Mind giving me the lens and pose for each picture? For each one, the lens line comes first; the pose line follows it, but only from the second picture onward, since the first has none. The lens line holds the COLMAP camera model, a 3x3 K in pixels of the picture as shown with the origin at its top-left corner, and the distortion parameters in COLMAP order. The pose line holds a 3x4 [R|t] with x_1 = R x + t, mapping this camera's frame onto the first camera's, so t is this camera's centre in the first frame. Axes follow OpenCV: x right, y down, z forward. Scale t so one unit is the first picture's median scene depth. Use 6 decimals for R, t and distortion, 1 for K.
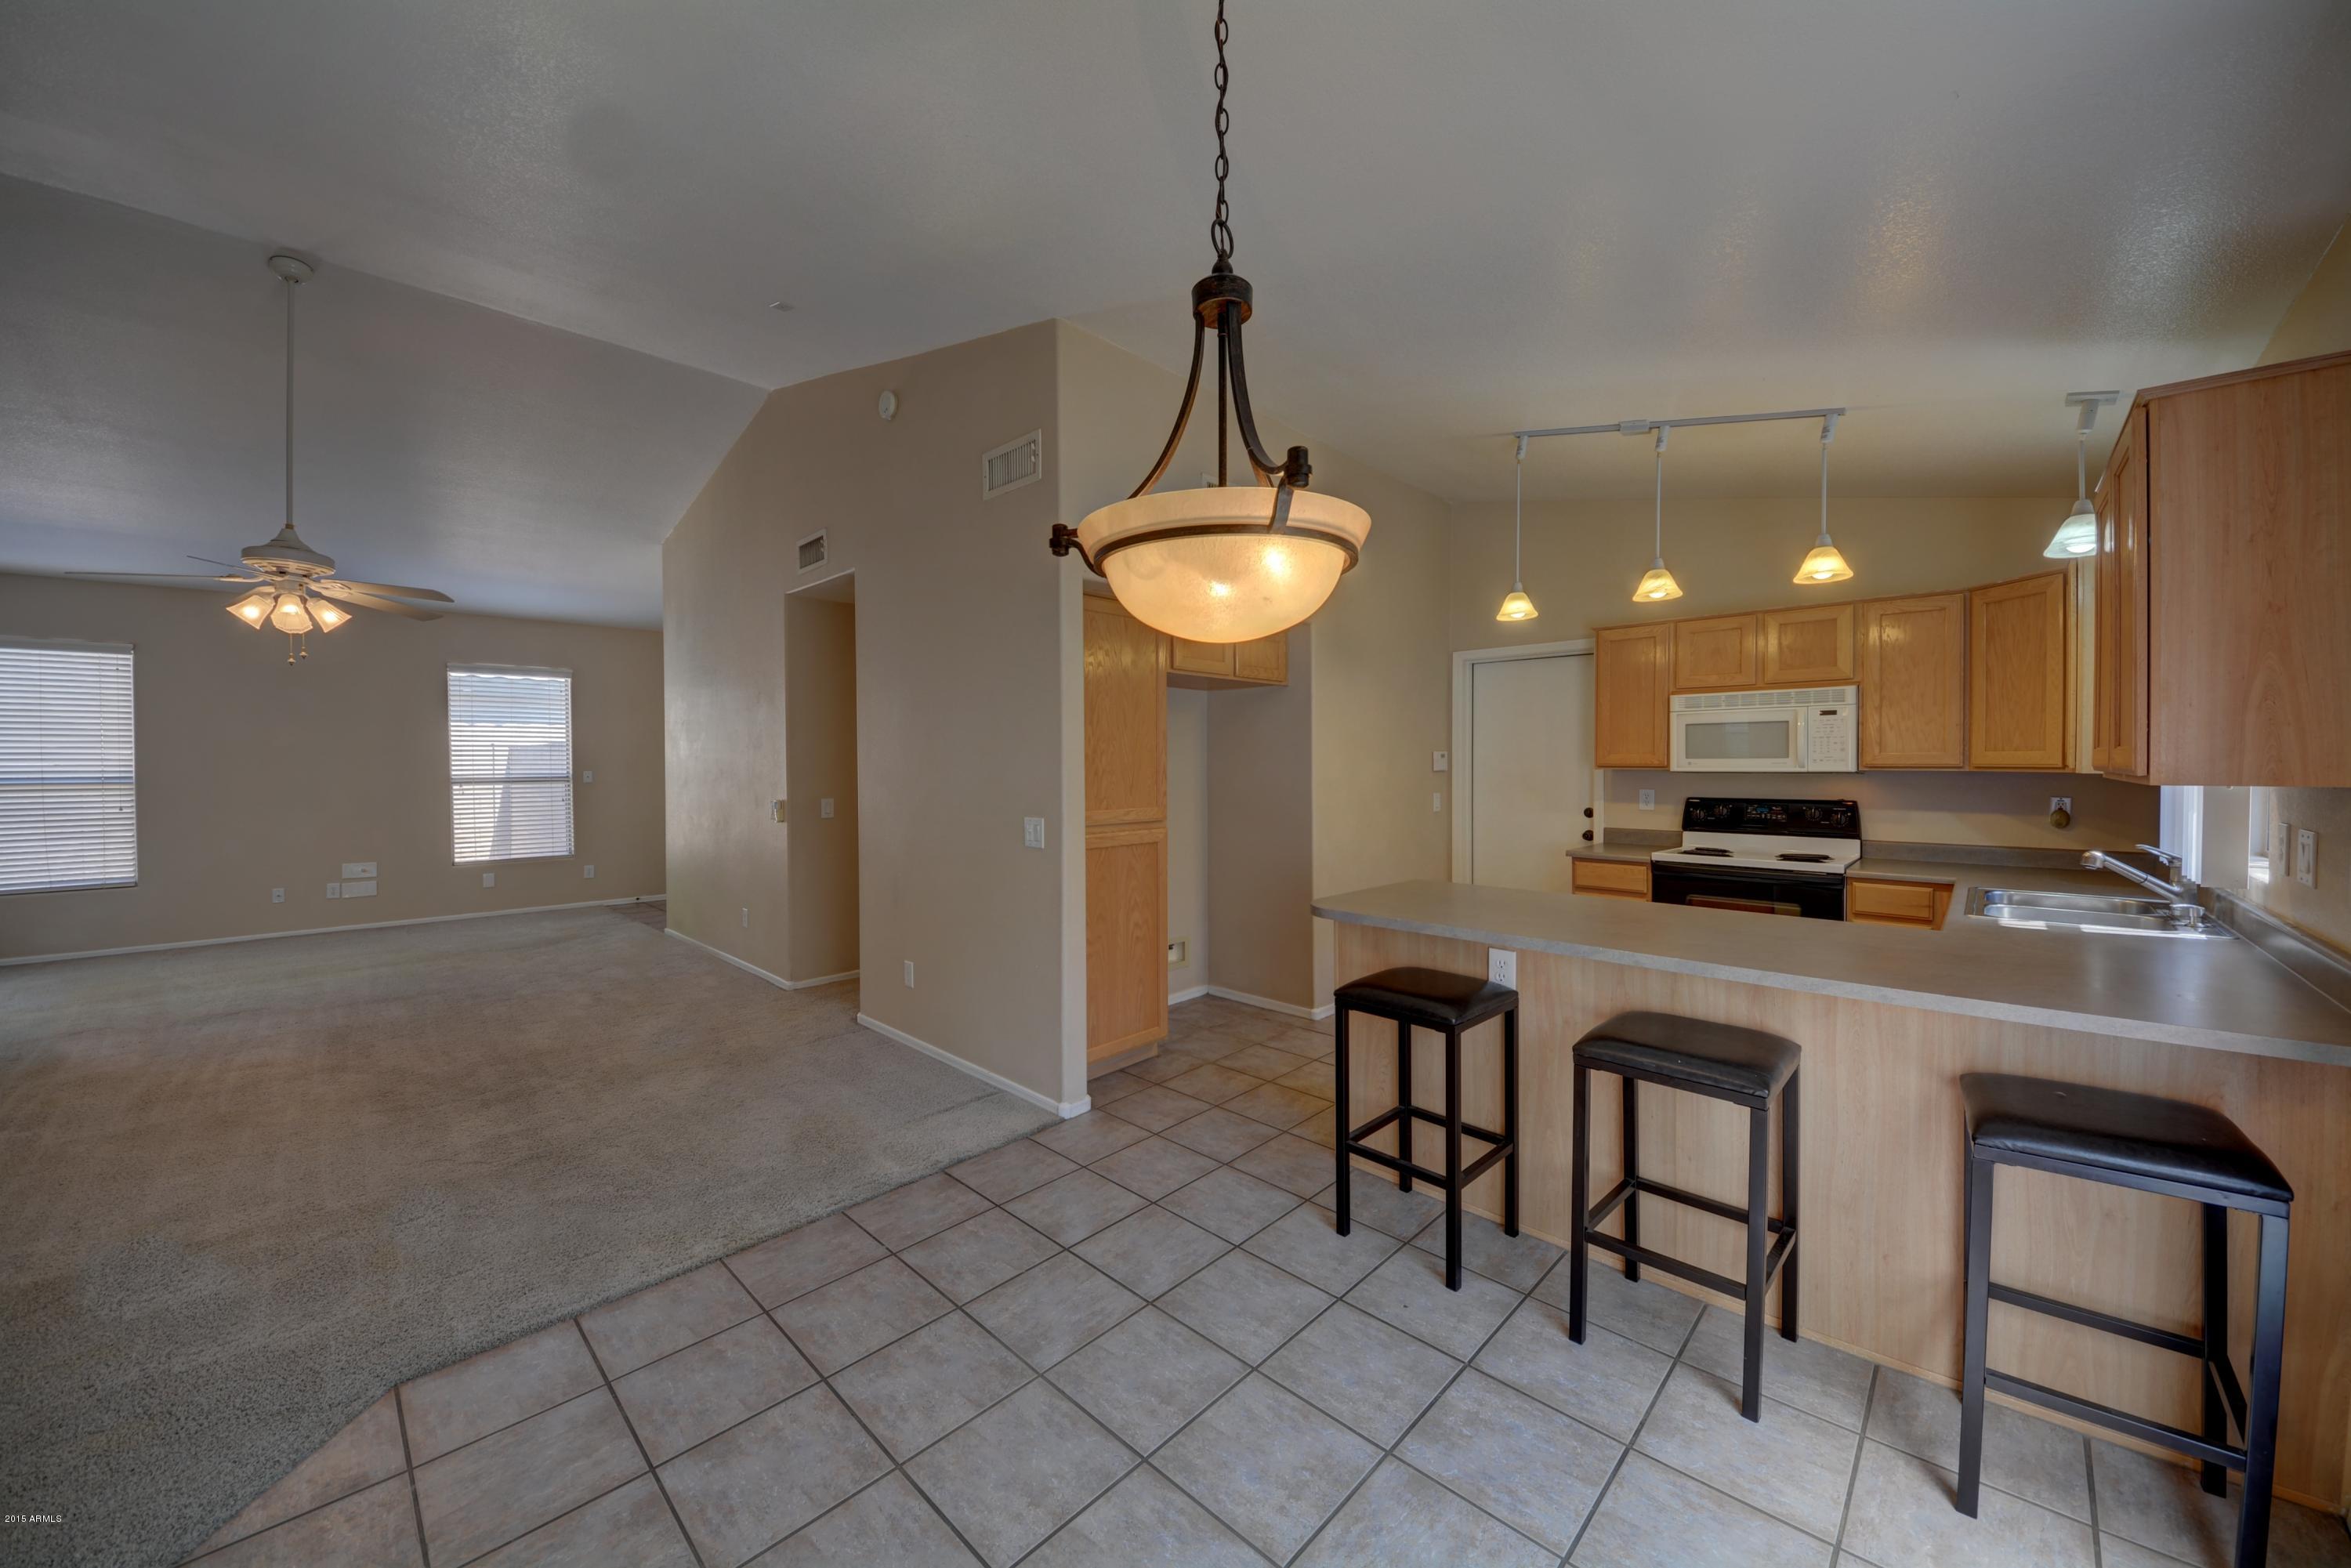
lens RADIAL K [[868.5, 0, 1175.5], [0, 868.5, 784.0], [0, 0, 1]] dist [-0.001356, -0.000235]
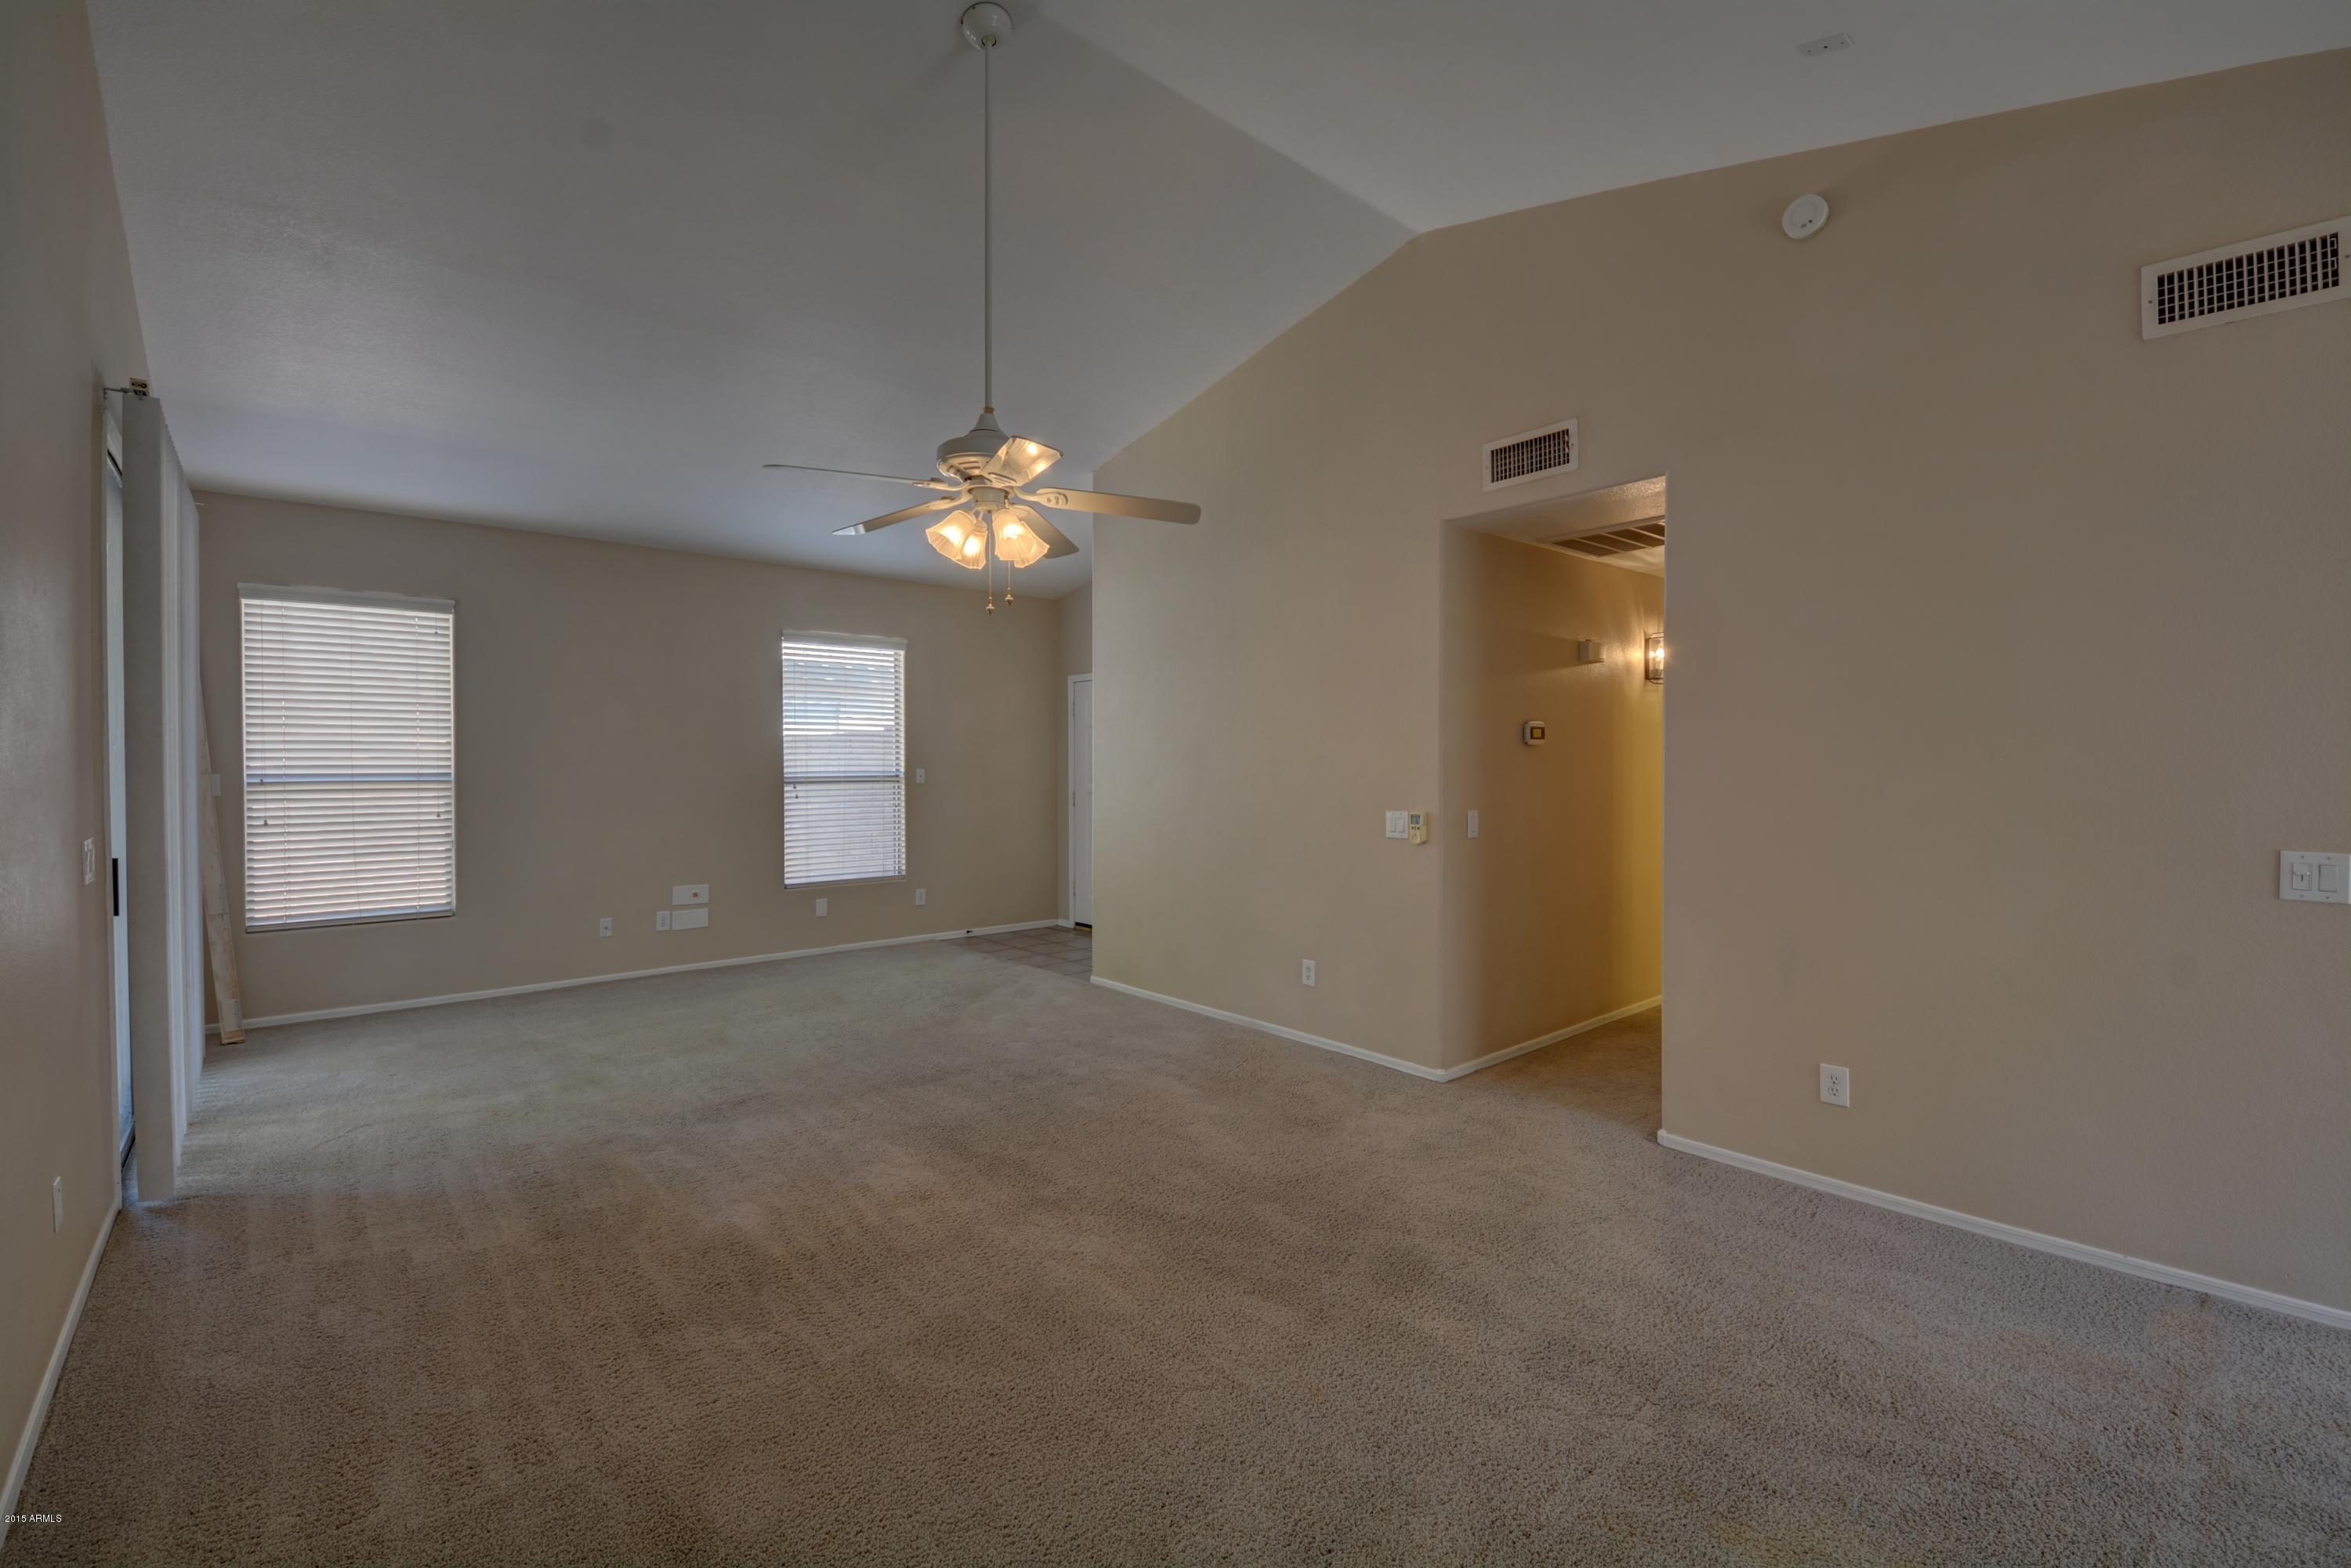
lens RADIAL K [[1019.7, 0, 1175.5], [0, 1019.7, 784.0], [0, 0, 1]] dist [0.027615, -0.000015]
pose [[0.997978, 0.006408, -0.063229, -0.479571], [-0.006529, 0.999977, -0.001704, -0.001242], [0.063217, 0.002114, 0.997998, 0.117568]]
